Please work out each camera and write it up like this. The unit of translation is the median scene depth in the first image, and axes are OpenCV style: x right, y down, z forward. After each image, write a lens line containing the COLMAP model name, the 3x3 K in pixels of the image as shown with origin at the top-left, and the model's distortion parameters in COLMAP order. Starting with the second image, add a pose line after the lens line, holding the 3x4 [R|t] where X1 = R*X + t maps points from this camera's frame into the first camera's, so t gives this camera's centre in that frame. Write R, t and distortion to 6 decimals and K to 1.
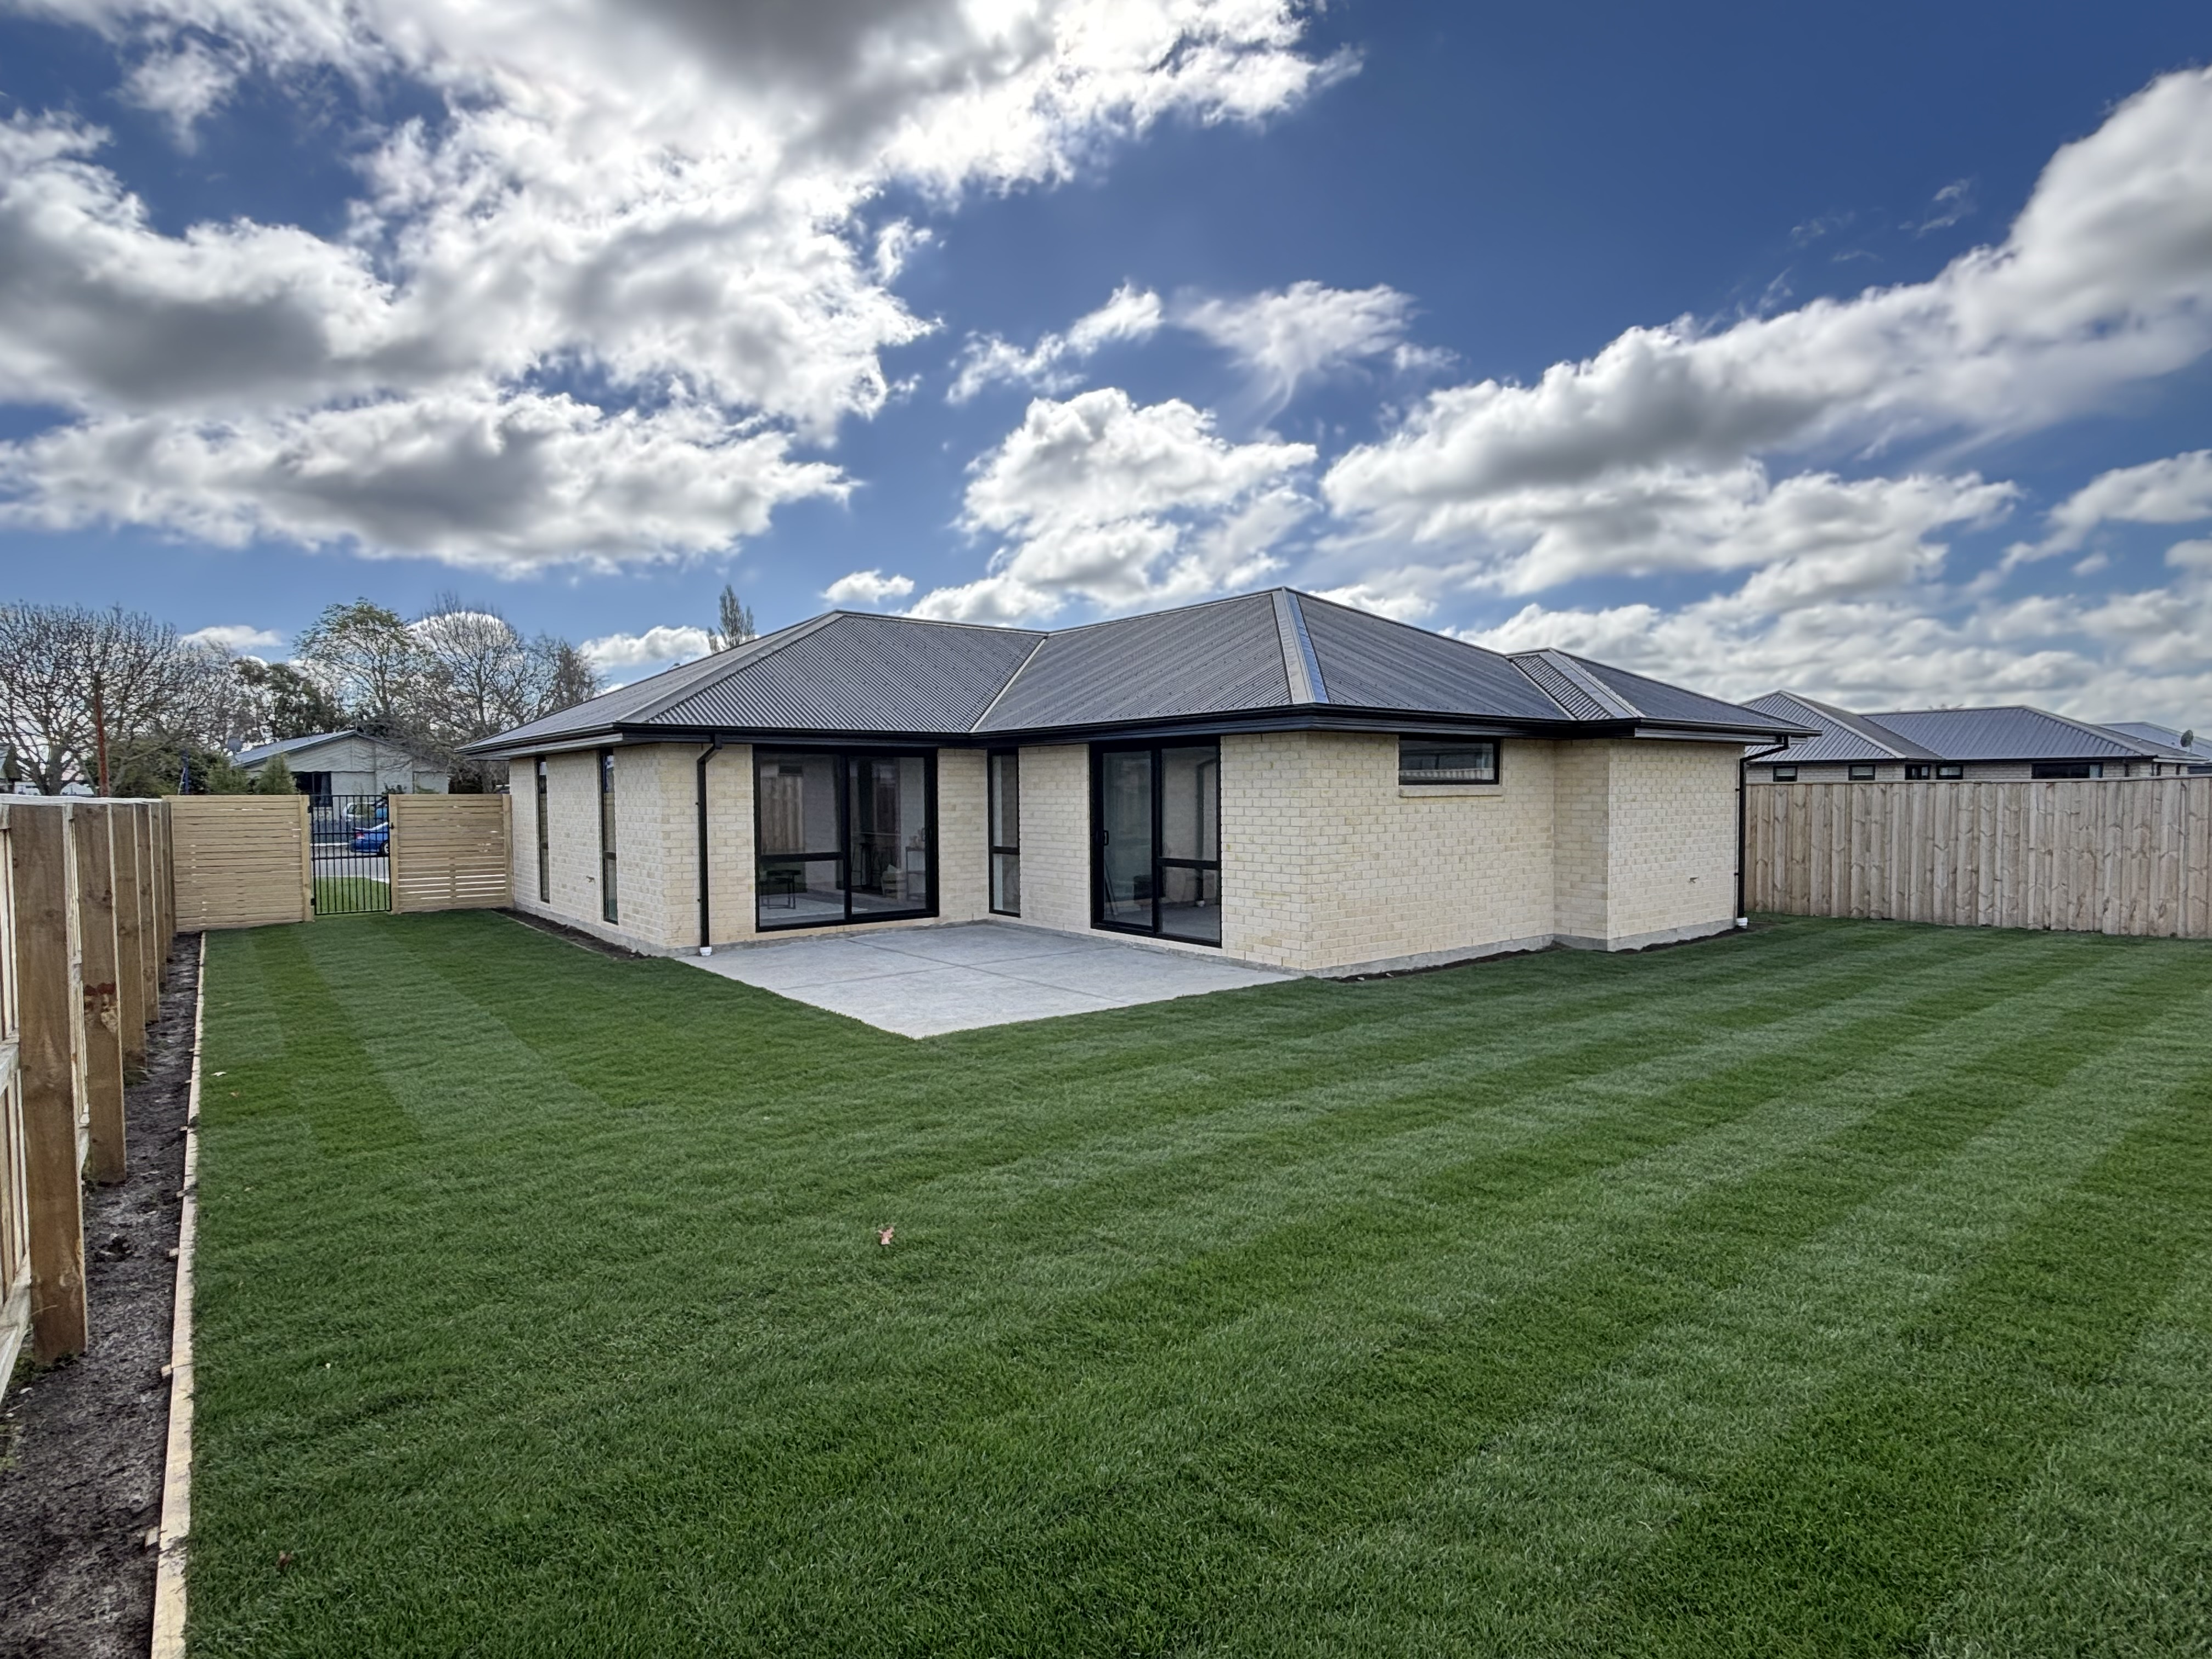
lens RADIAL K [[1129.2, 0, 1104.9], [0, 1129.2, 835.6], [0, 0, 1]] dist [-0.004840, 0.000395]
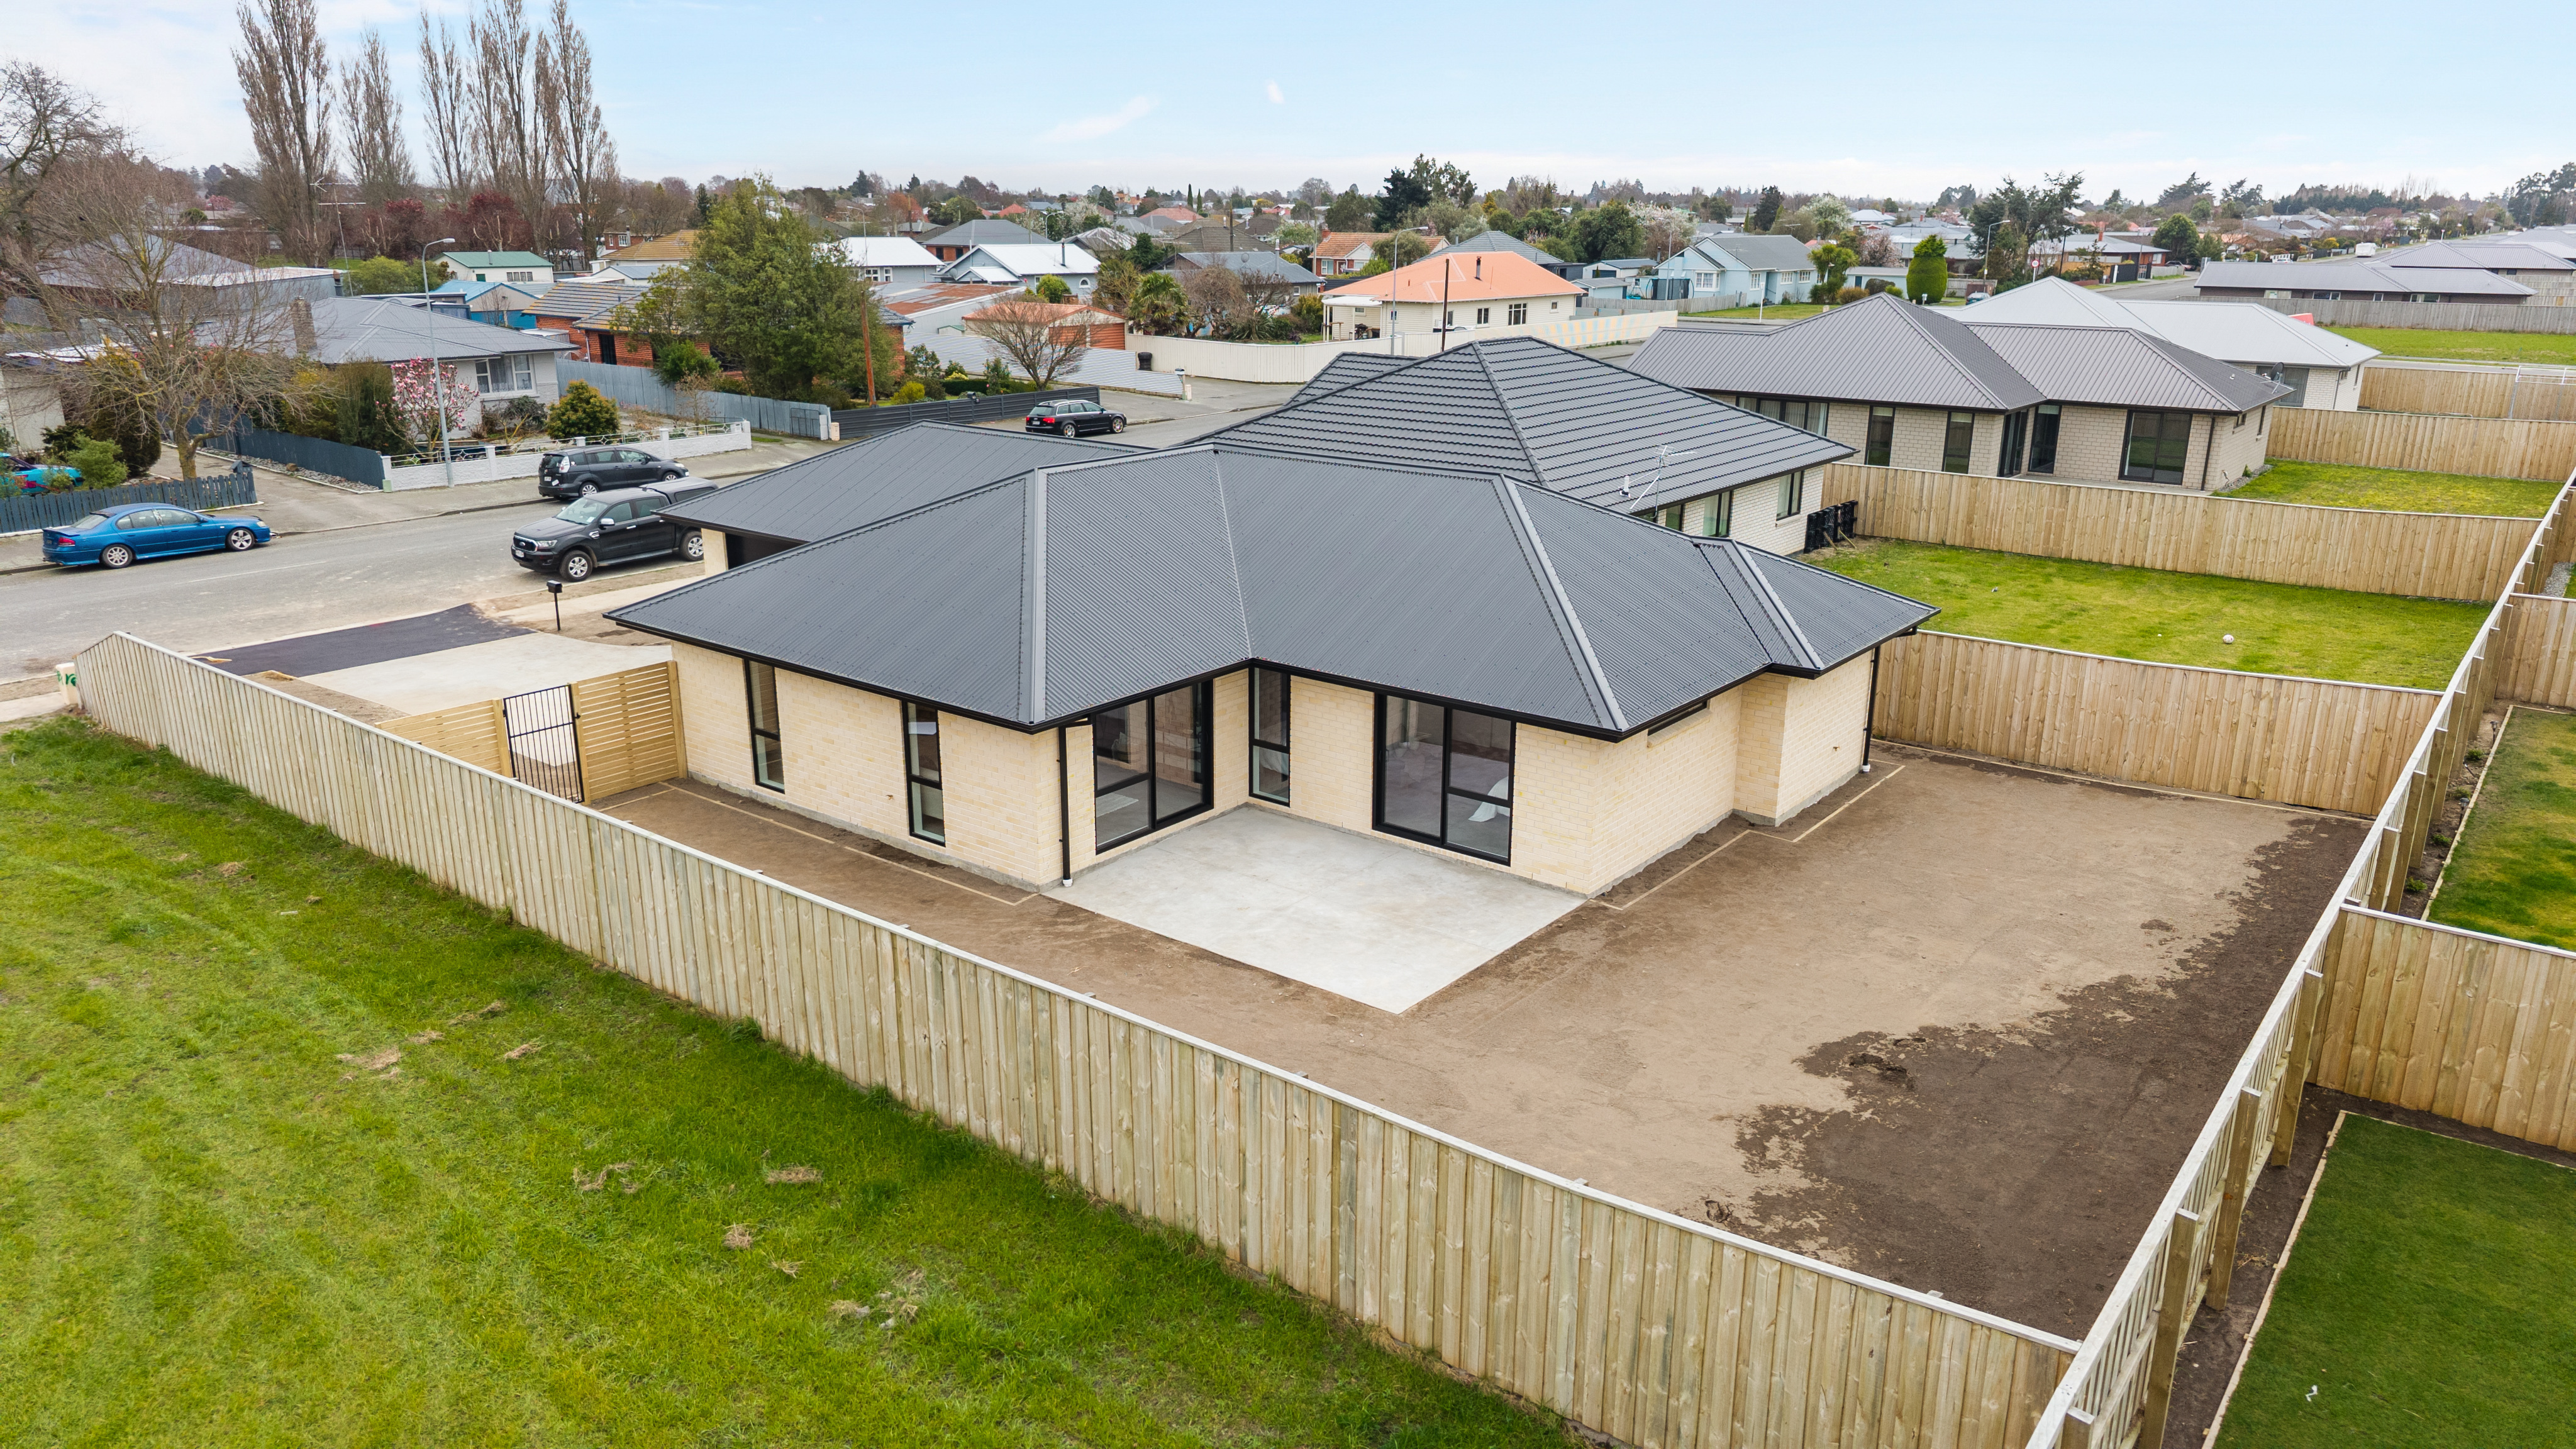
lens RADIAL K [[1710.0, 0, 1288.3], [0, 1710.0, 717.3], [0, 0, 1]] dist [0.019319, -0.029278]
pose [[0.973040, -0.053980, 0.224228, -0.462451], [-0.001687, 0.970533, 0.240963, -0.433914], [-0.230628, -0.234845, 0.944277, -0.598020]]
